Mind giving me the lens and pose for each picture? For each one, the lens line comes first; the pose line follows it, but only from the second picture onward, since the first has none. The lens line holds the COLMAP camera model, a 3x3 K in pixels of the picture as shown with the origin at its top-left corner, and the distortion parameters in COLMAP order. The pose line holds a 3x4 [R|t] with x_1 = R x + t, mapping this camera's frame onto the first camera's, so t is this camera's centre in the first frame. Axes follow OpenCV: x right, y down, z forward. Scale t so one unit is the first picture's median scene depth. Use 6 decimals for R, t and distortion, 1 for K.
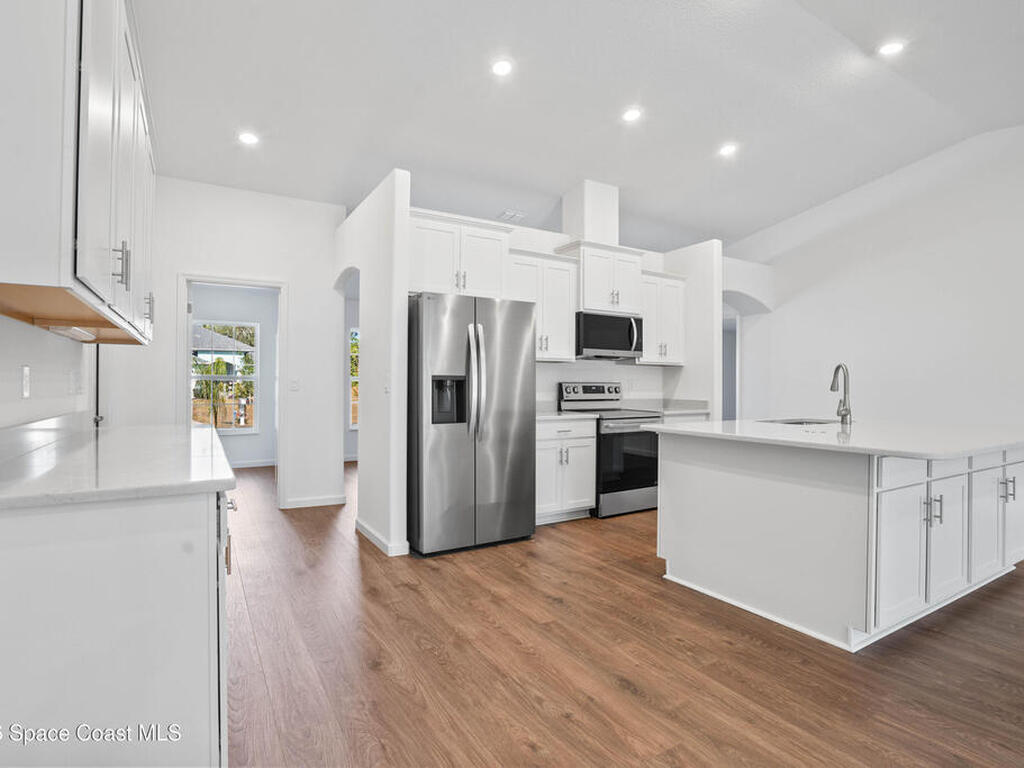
lens RADIAL K [[533.5, 0, 508.2], [0, 533.5, 380.4], [0, 0, 1]] dist [-0.065710, 0.024726]
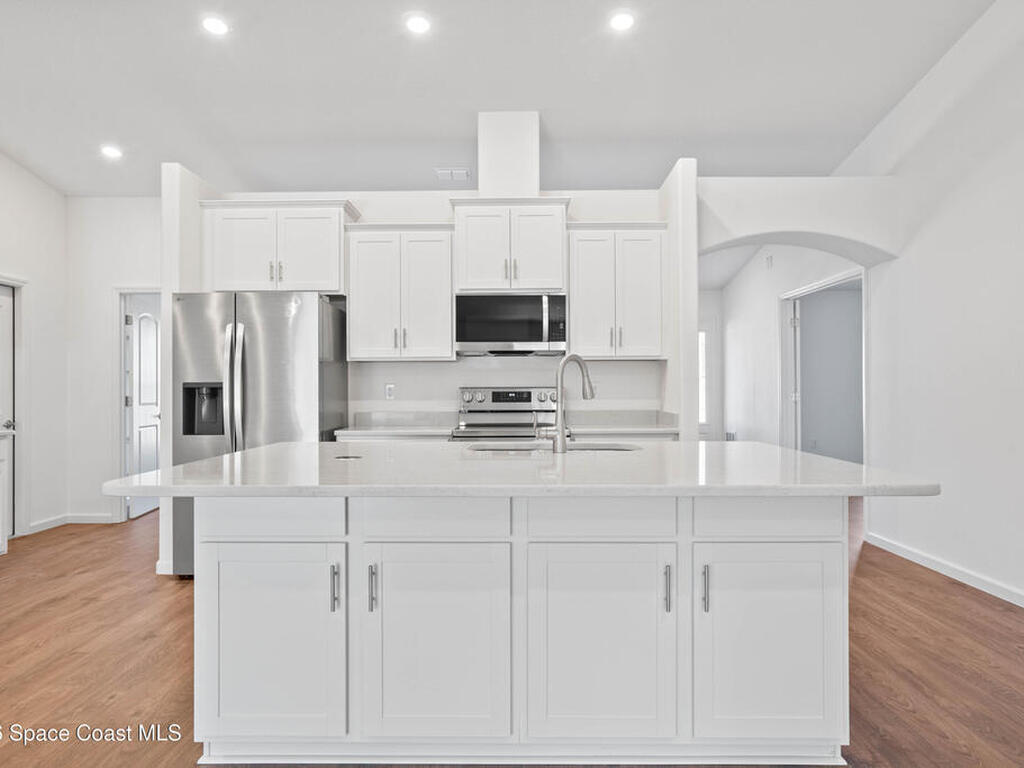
lens RADIAL K [[713.1, 0, 508.1], [0, 713.1, 385.3], [0, 0, 1]] dist [-0.002562, 0.004216]
pose [[0.853542, -0.011997, -0.520886, 0.812622], [0.012624, 0.999918, -0.002343, 0.004363], [0.520871, -0.004576, 0.853623, 0.197977]]
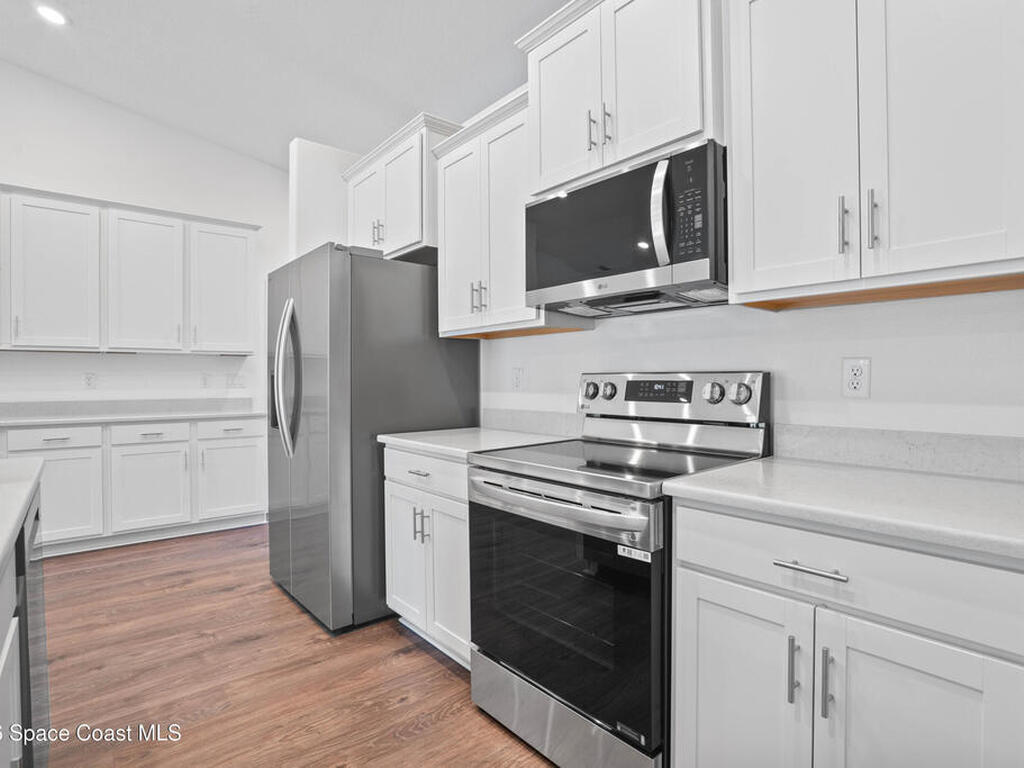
lens RADIAL K [[533.5, 0, 508.2], [0, 533.5, 380.4], [0, 0, 1]] dist [-0.065710, 0.024726]
pose [[0.158468, -0.002183, -0.987362, 0.615514], [0.014311, 0.999898, 0.000087, 0.010316], [0.987260, -0.014144, 0.158483, 1.026118]]
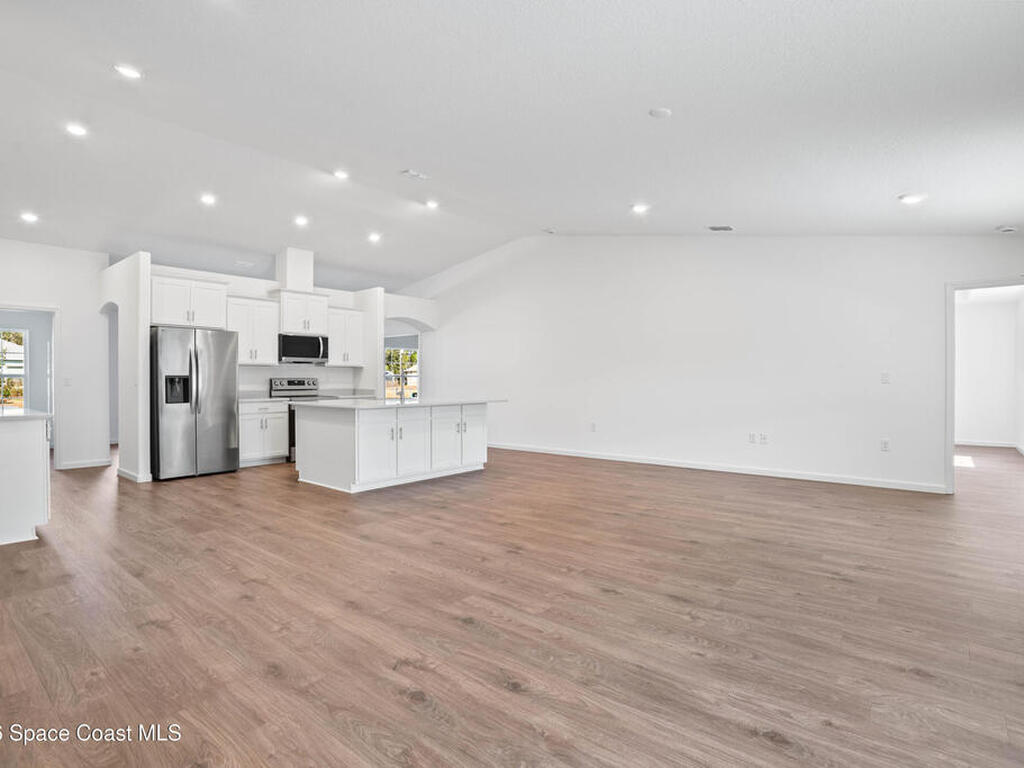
lens RADIAL K [[550.1, 0, 489.3], [0, 550.1, 379.8], [0, 0, 1]] dist [-0.002509, 0.000067]
pose [[0.957939, -0.006949, 0.286888, 0.291914], [0.003646, 0.999921, 0.012047, -0.010987], [-0.286949, -0.010494, 0.957888, -0.840509]]
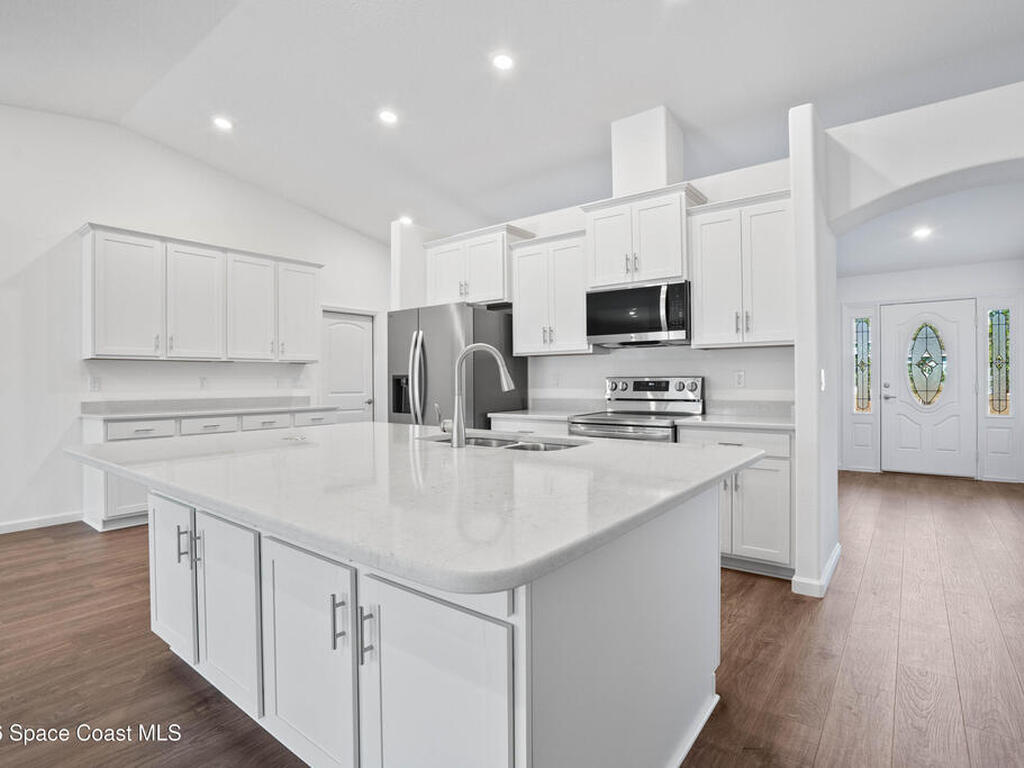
lens RADIAL K [[533.5, 0, 508.2], [0, 533.5, 380.4], [0, 0, 1]] dist [-0.065710, 0.024726]
pose [[0.364196, -0.007435, -0.931293, 0.965400], [0.018199, 0.999834, -0.000865, 0.007515], [0.931144, -0.016634, 0.364271, 0.653068]]
